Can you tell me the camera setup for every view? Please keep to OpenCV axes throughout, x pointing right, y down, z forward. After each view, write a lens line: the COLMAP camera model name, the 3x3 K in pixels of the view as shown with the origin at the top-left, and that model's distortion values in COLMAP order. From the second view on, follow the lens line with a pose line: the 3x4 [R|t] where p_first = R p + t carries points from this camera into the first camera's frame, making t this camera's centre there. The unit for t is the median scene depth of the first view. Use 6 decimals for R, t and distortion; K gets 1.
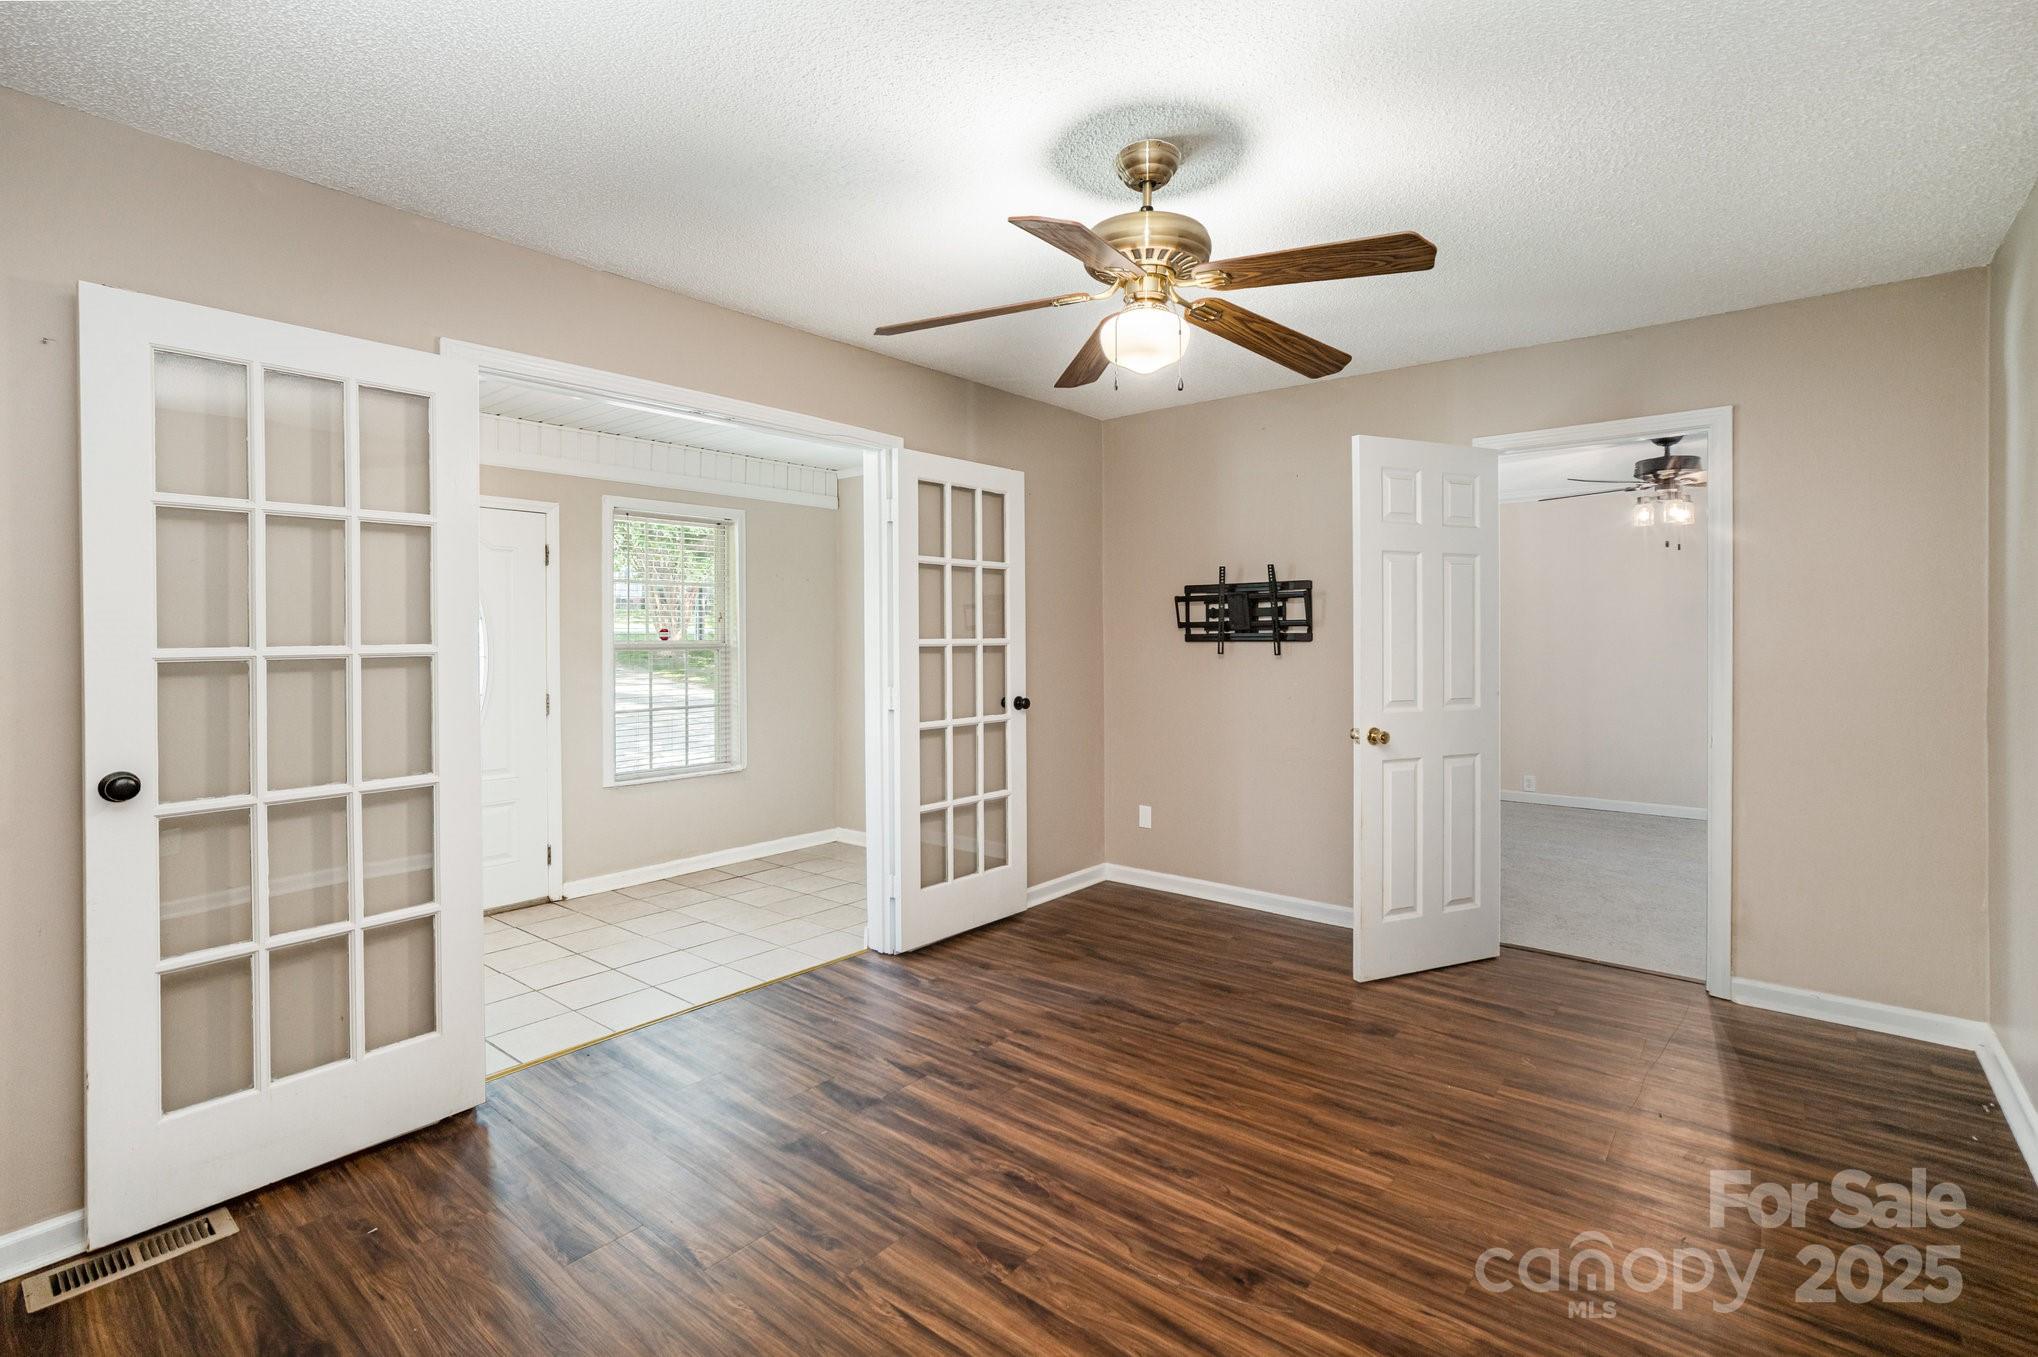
lens RADIAL K [[928.8, 0, 1028.6], [0, 928.8, 640.0], [0, 0, 1]] dist [-0.012734, 0.000701]
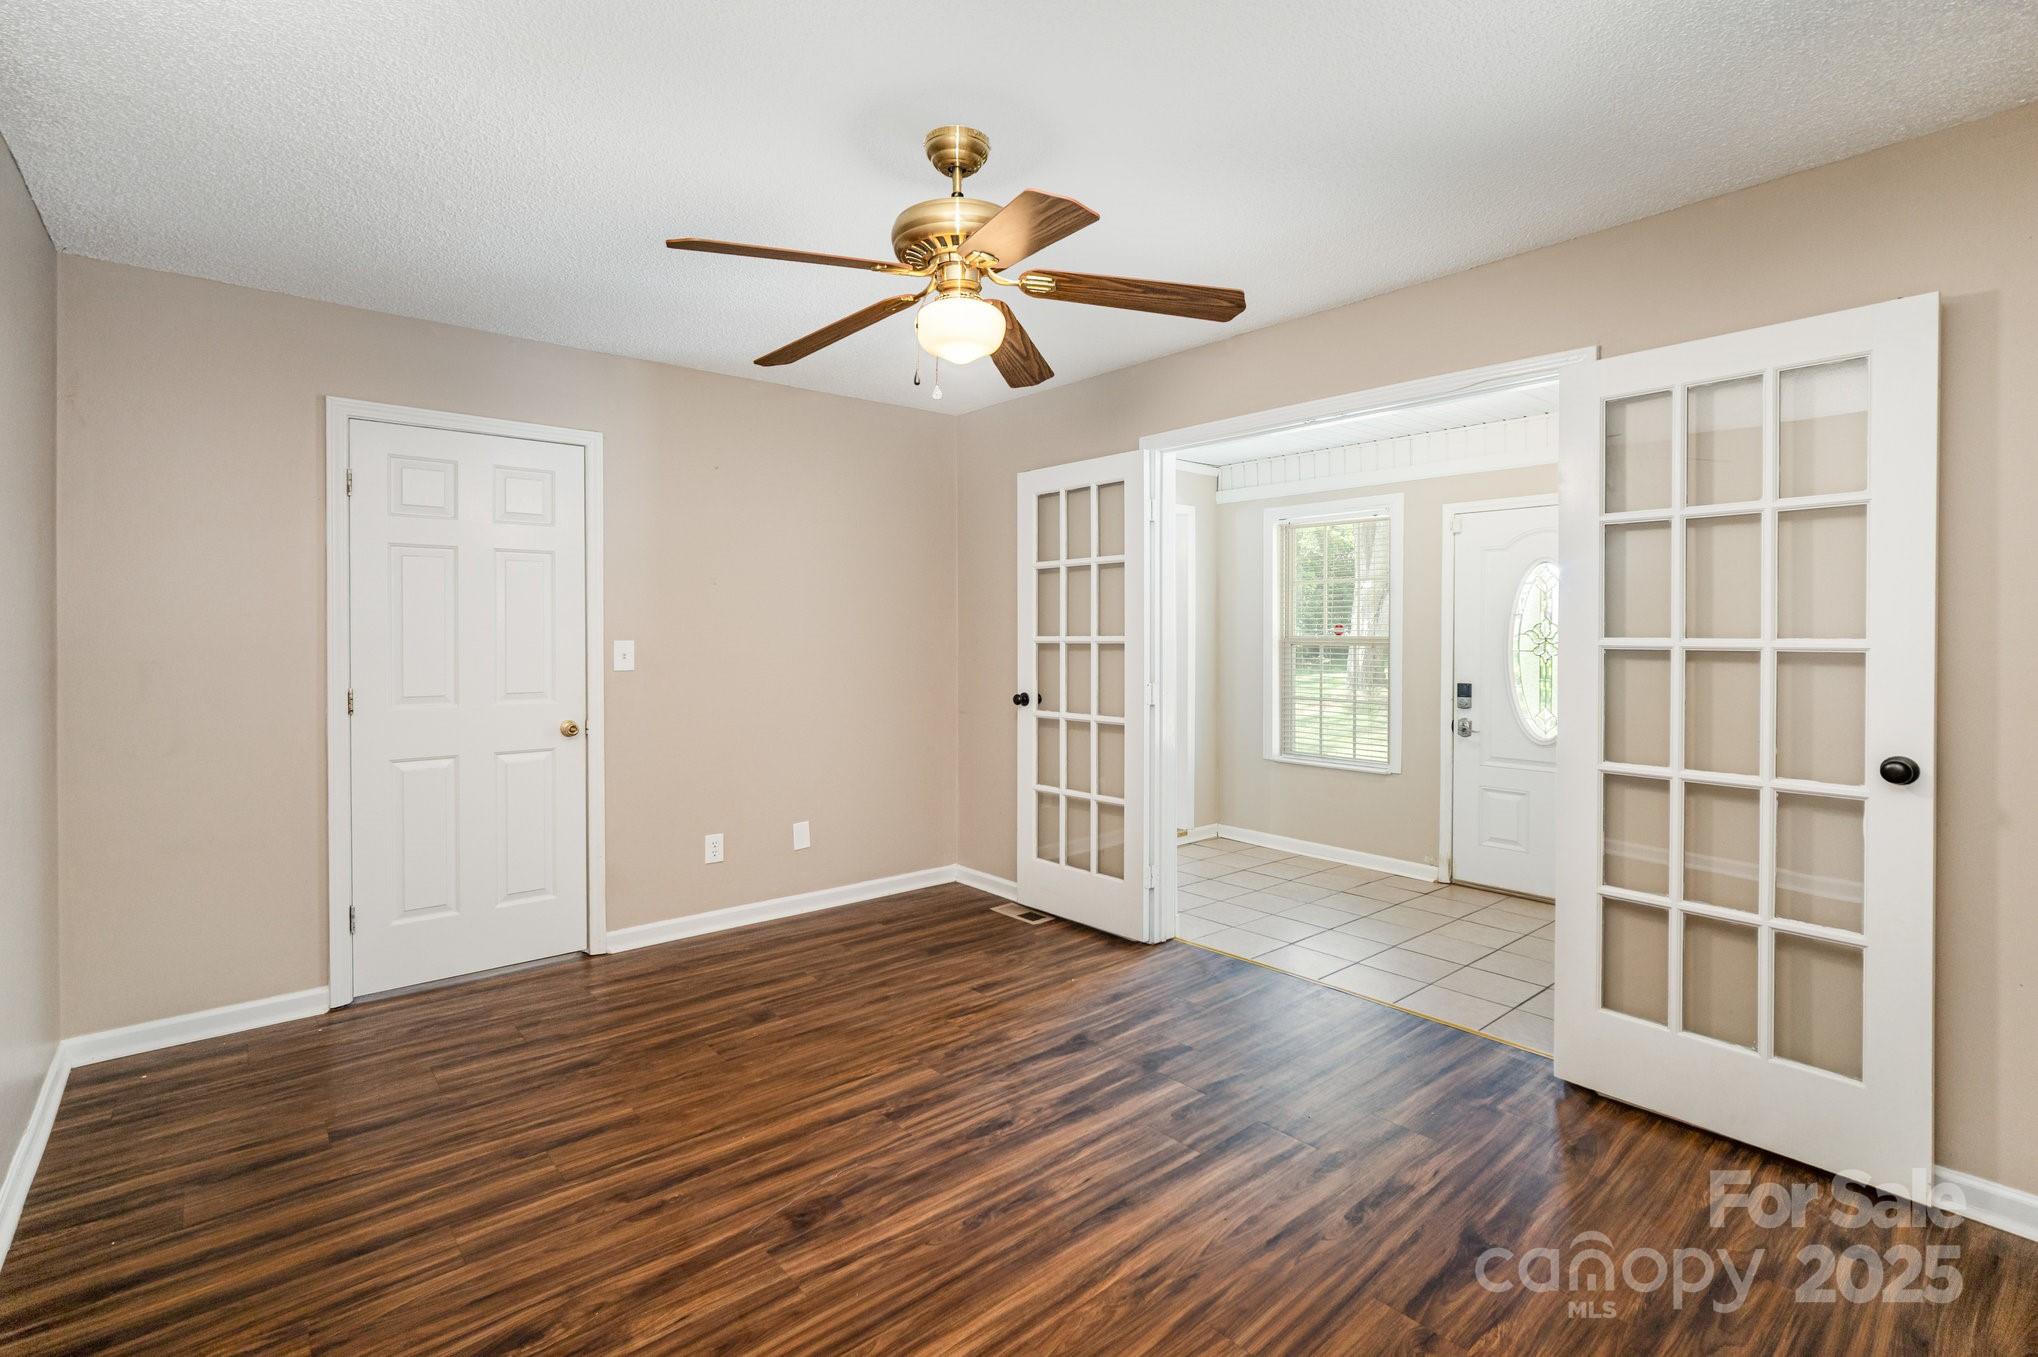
lens RADIAL K [[914.8, 0, 1011.1], [0, 914.8, 676.7], [0, 0, 1]] dist [-0.015088, 0.000326]
pose [[-0.169606, 0.052237, -0.984126, 1.038953], [-0.004102, 0.998548, 0.053710, -0.010941], [0.985503, 0.013146, -0.169146, 1.204304]]
